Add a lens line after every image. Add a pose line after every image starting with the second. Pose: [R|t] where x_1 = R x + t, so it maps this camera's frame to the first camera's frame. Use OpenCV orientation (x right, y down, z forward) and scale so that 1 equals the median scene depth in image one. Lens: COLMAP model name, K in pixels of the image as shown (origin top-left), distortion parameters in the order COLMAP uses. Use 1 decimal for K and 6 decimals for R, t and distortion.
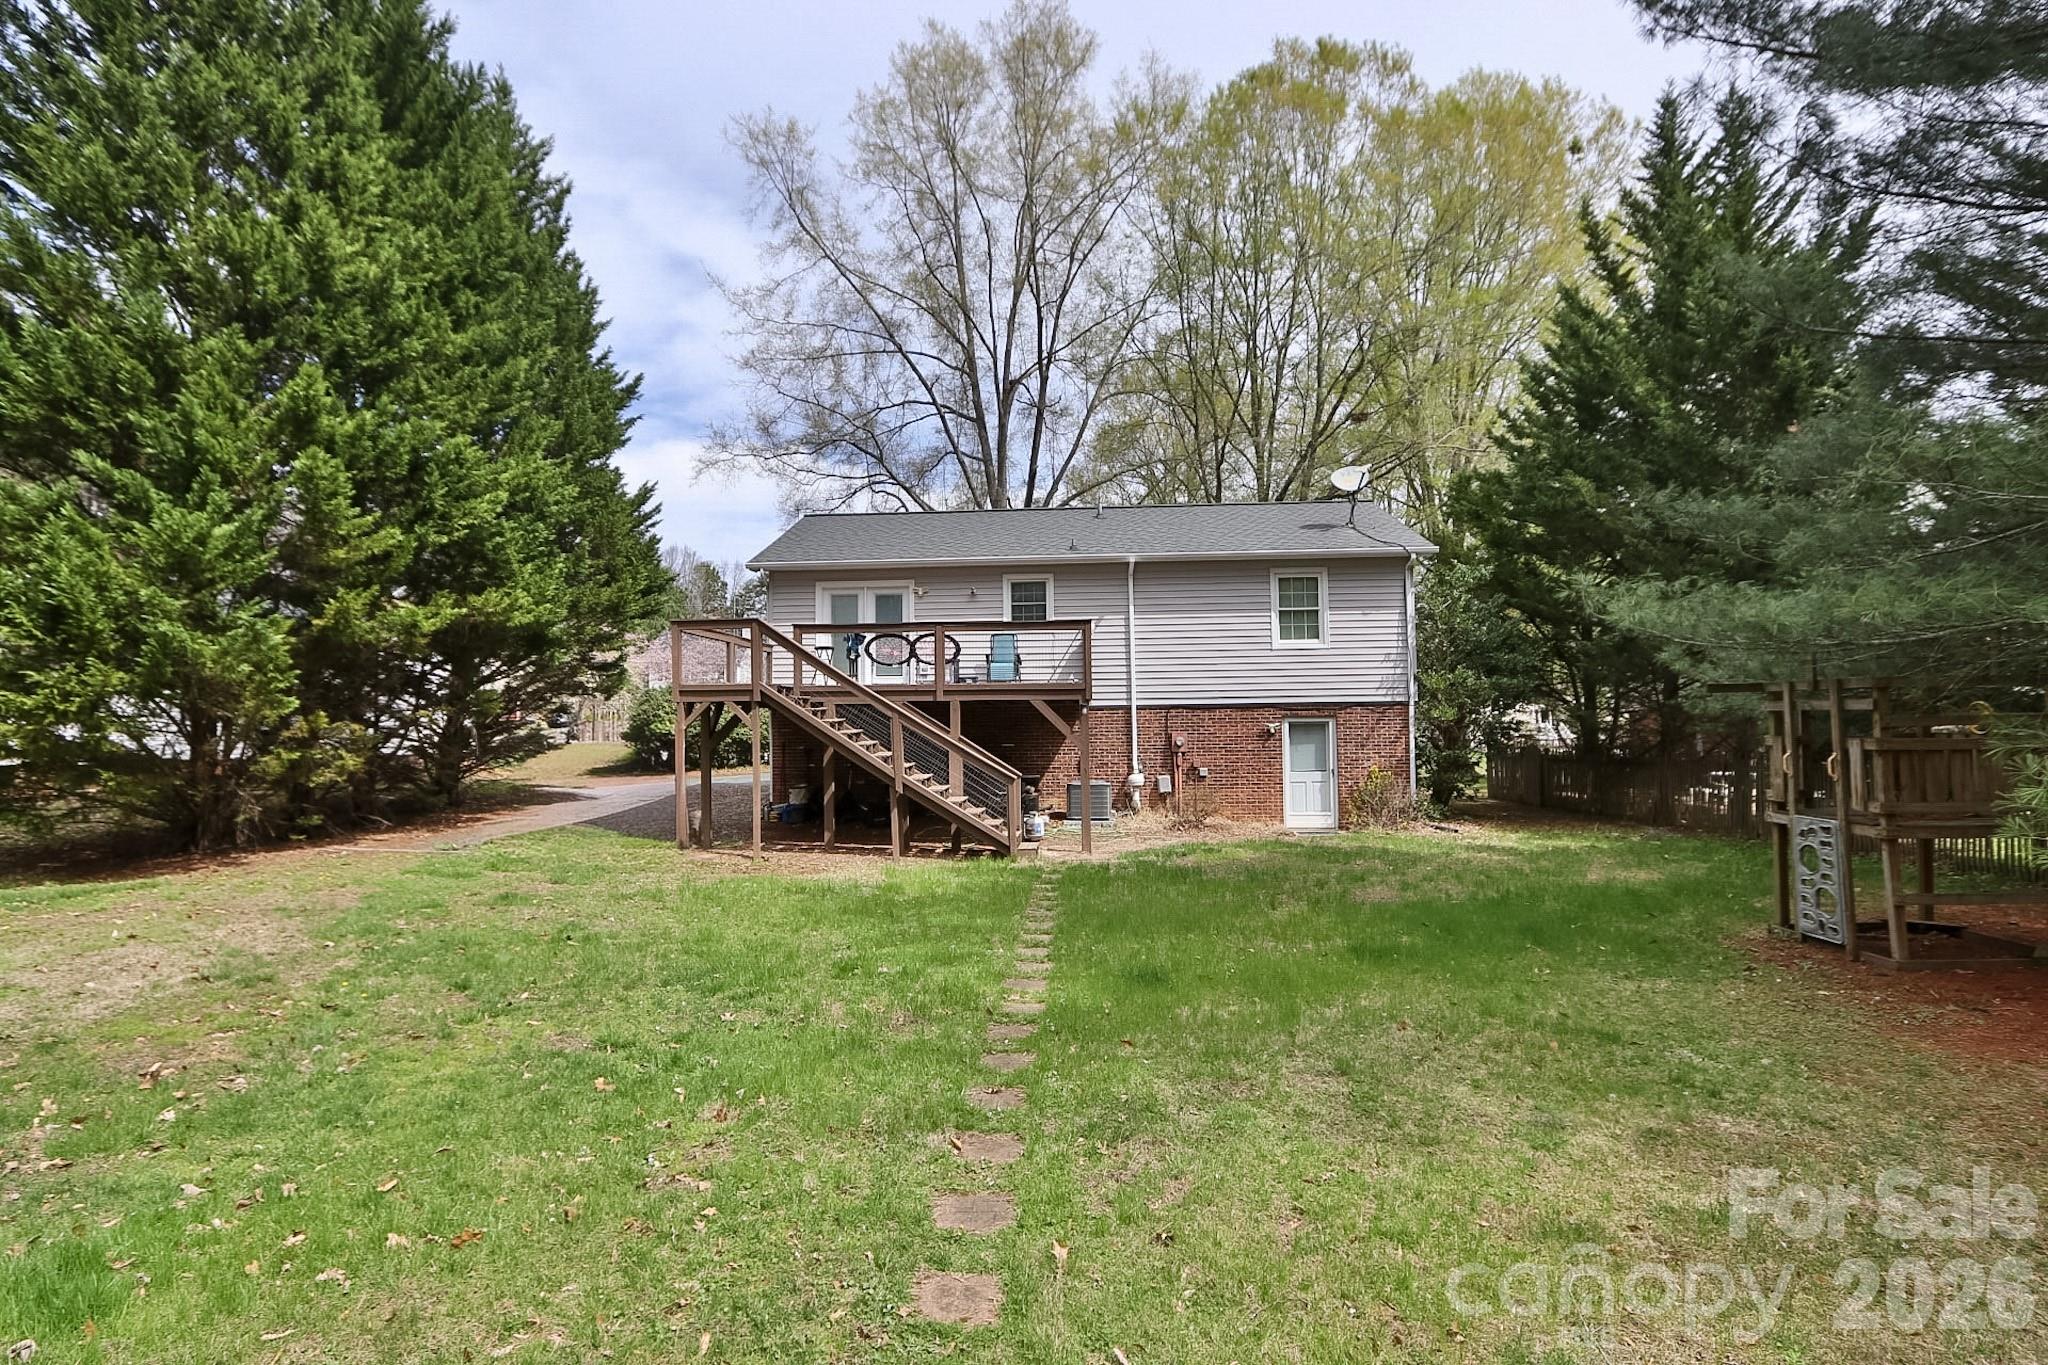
lens RADIAL K [[1027.9, 0, 1024.0], [0, 1027.9, 682.5], [0, 0, 1]] dist [-0.000763, -0.000098]
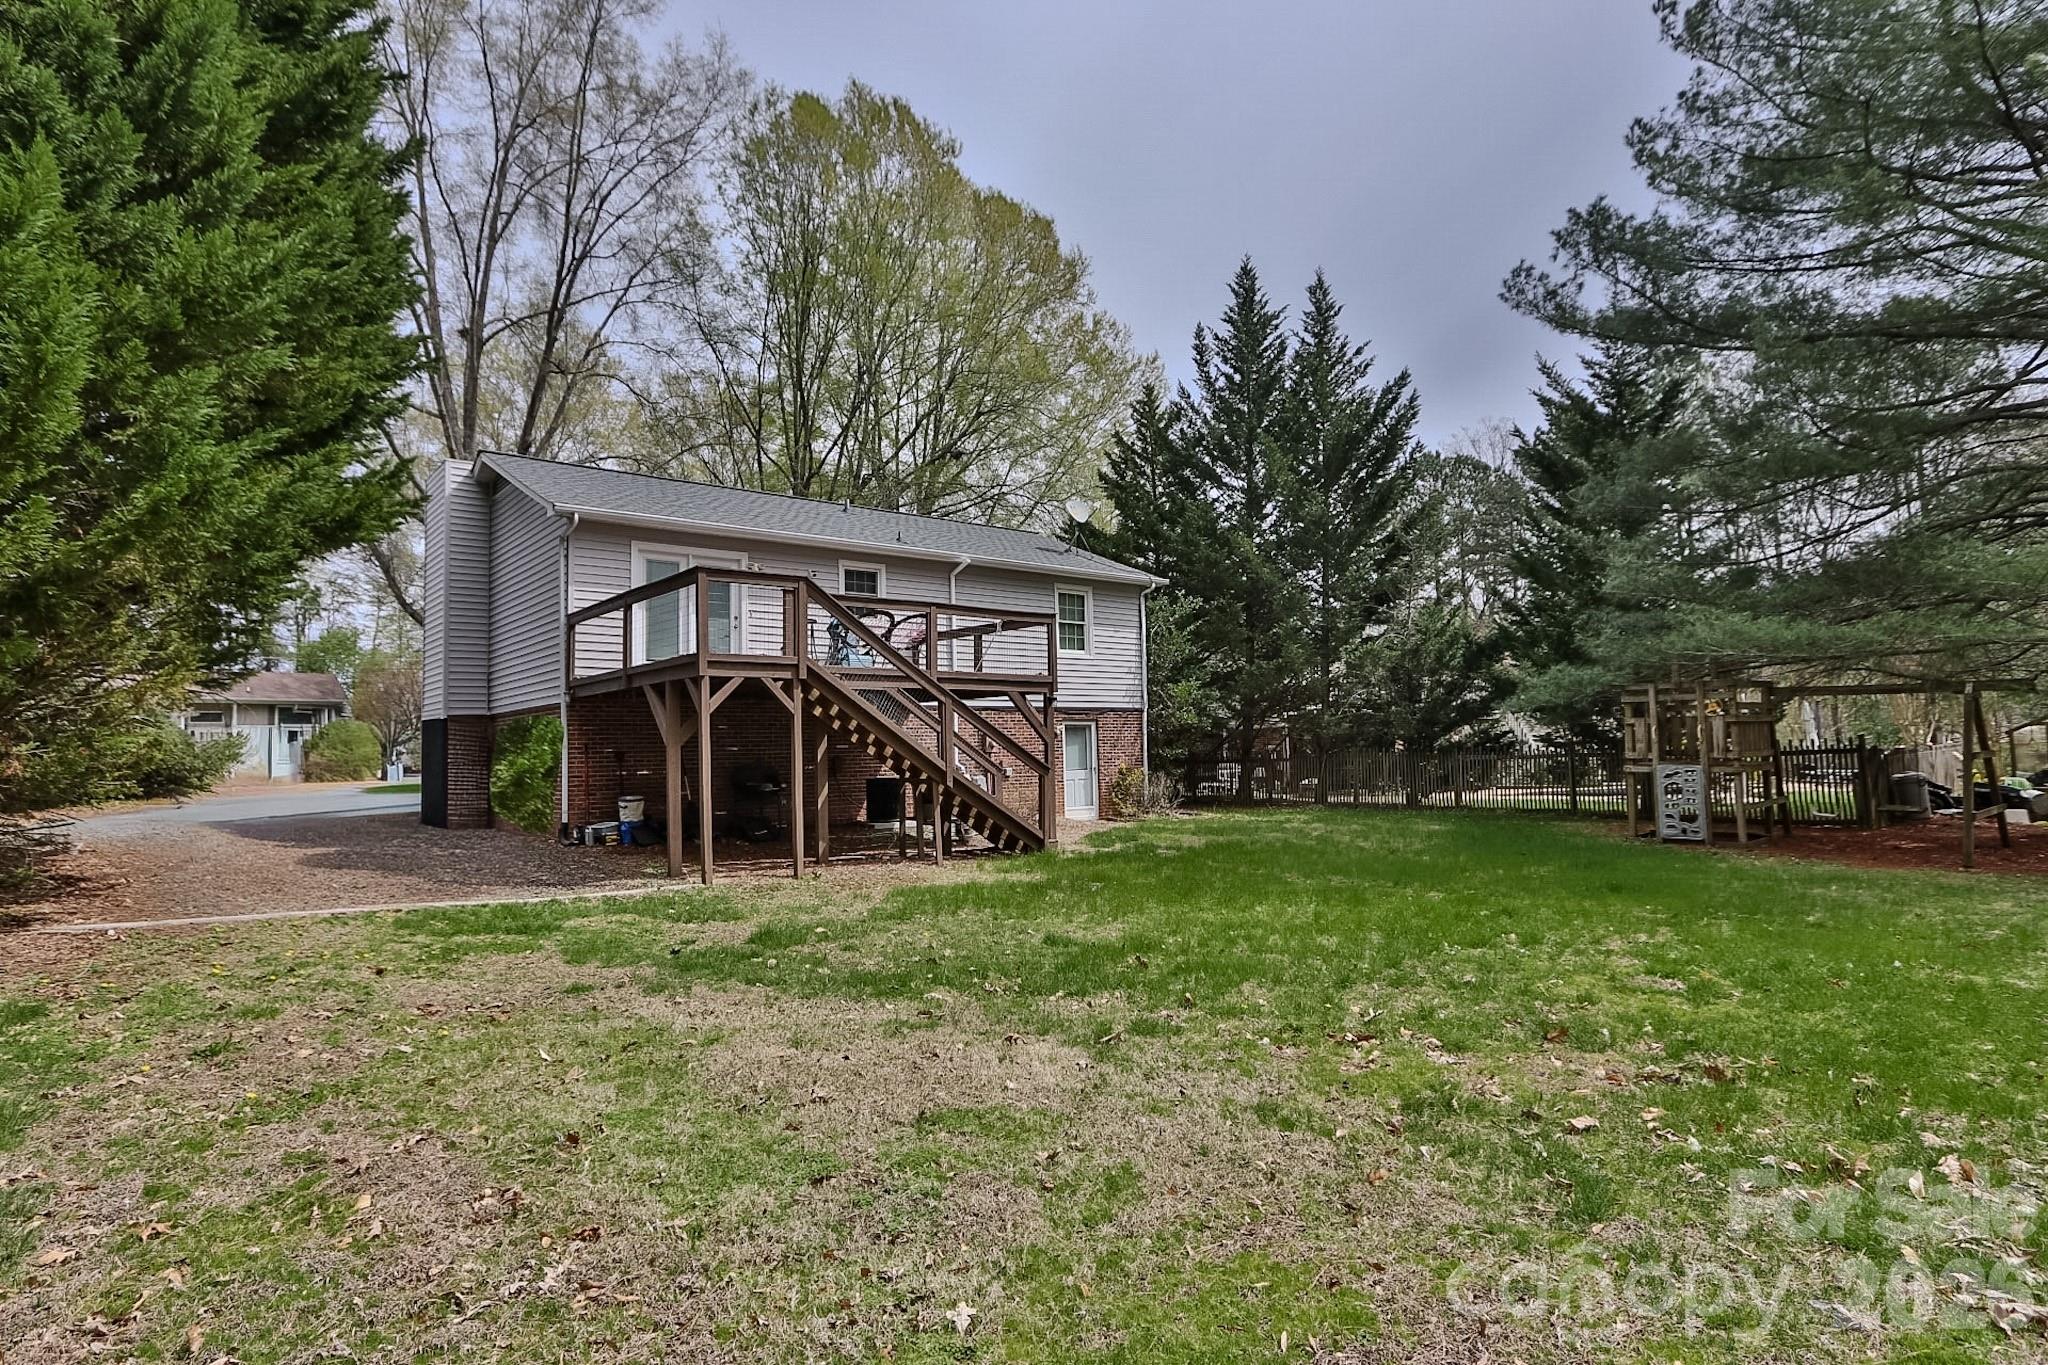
lens RADIAL K [[1027.9, 0, 1024.0], [0, 1027.9, 682.5], [0, 0, 1]] dist [-0.000763, -0.000098]
pose [[0.740246, 0.039921, 0.671150, -0.572496], [-0.016866, 0.999024, -0.040820, 0.043101], [-0.672125, 0.018897, 0.740197, 0.250584]]
